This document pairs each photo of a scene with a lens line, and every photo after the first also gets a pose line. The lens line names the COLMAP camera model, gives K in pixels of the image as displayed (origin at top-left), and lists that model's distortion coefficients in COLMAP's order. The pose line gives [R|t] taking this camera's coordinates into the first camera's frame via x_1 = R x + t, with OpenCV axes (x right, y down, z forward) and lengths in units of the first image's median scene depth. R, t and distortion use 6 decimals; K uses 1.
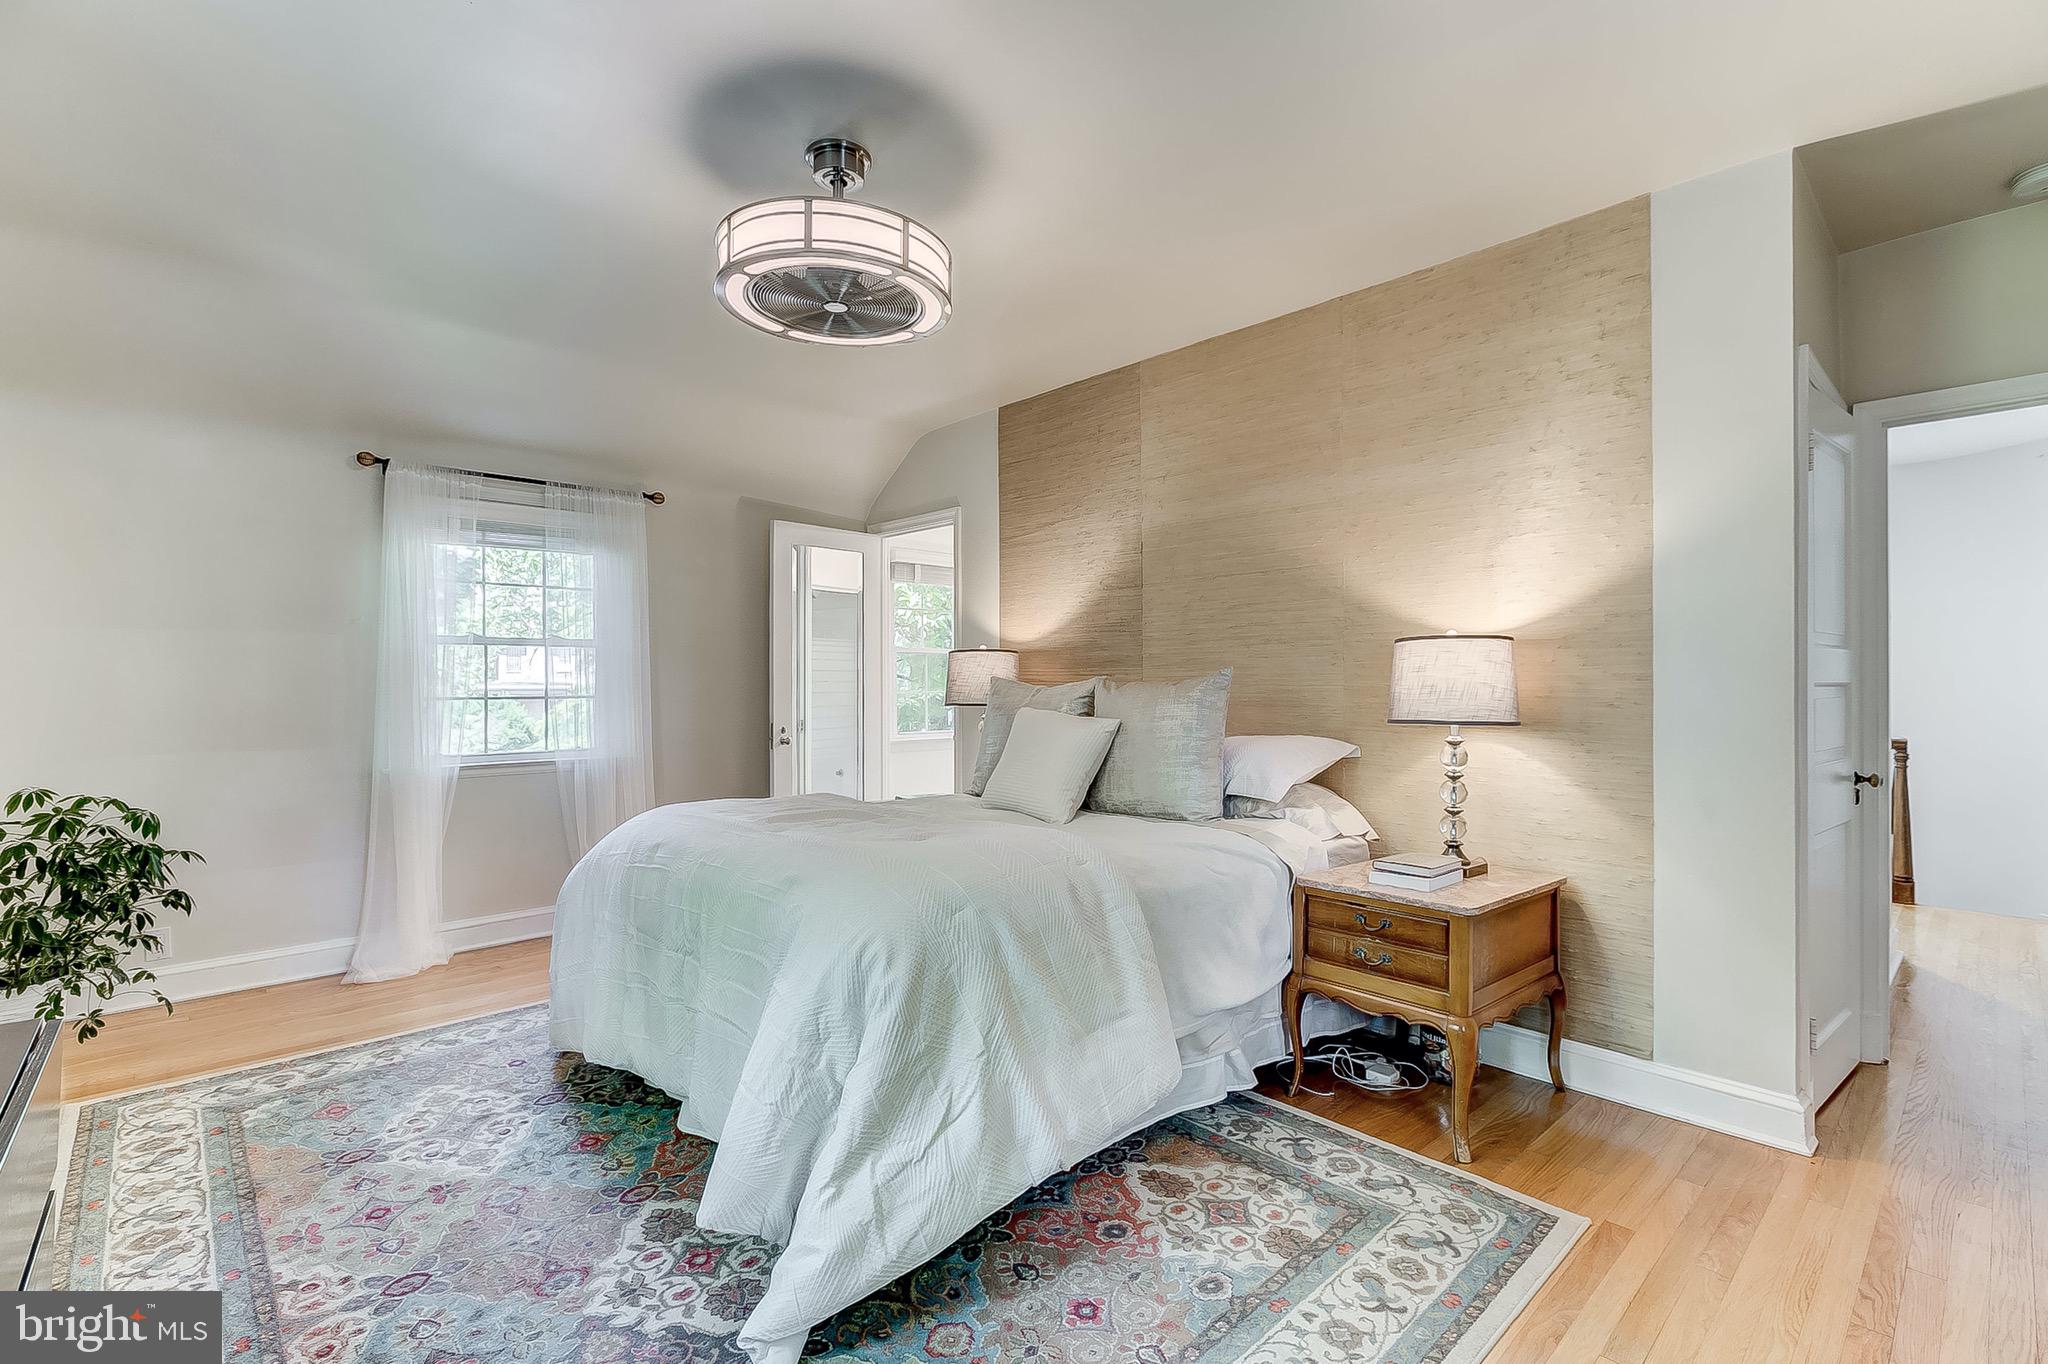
lens RADIAL K [[926.0, 0, 1024.0], [0, 926.0, 682.0], [0, 0, 1]] dist [-0.001333, -0.000025]
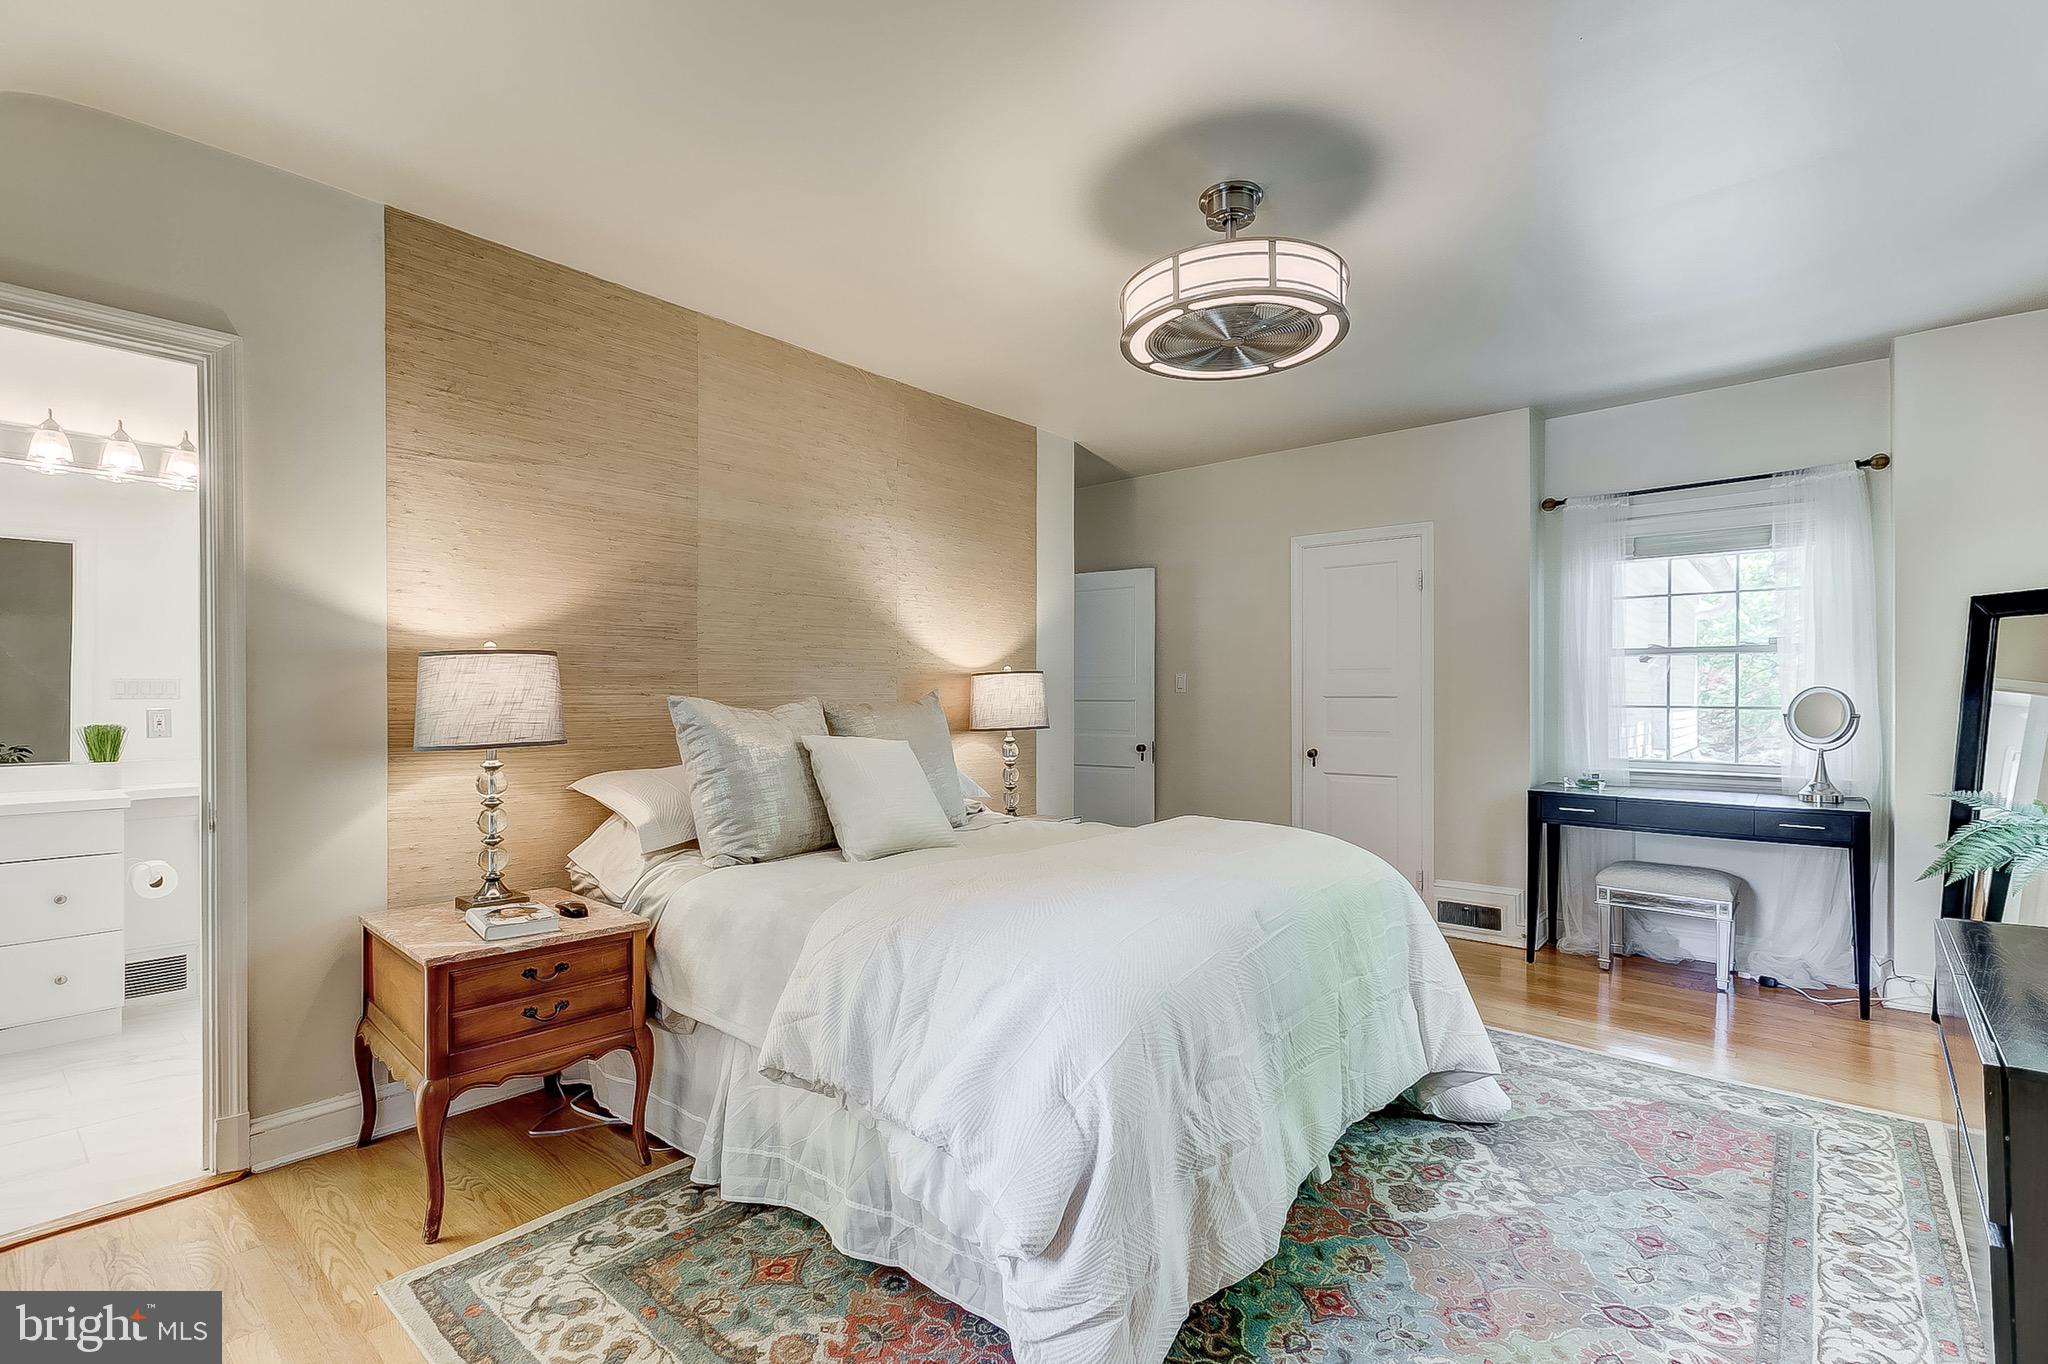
lens RADIAL K [[932.0, 0, 1025.8], [0, 932.0, 701.8], [0, 0, 1]] dist [0.000883, 0.000020]
pose [[-0.114998, -0.004567, 0.993355, -1.516487], [0.004784, 0.999975, 0.005151, -0.008758], [-0.993354, 0.005344, -0.114974, 1.679837]]
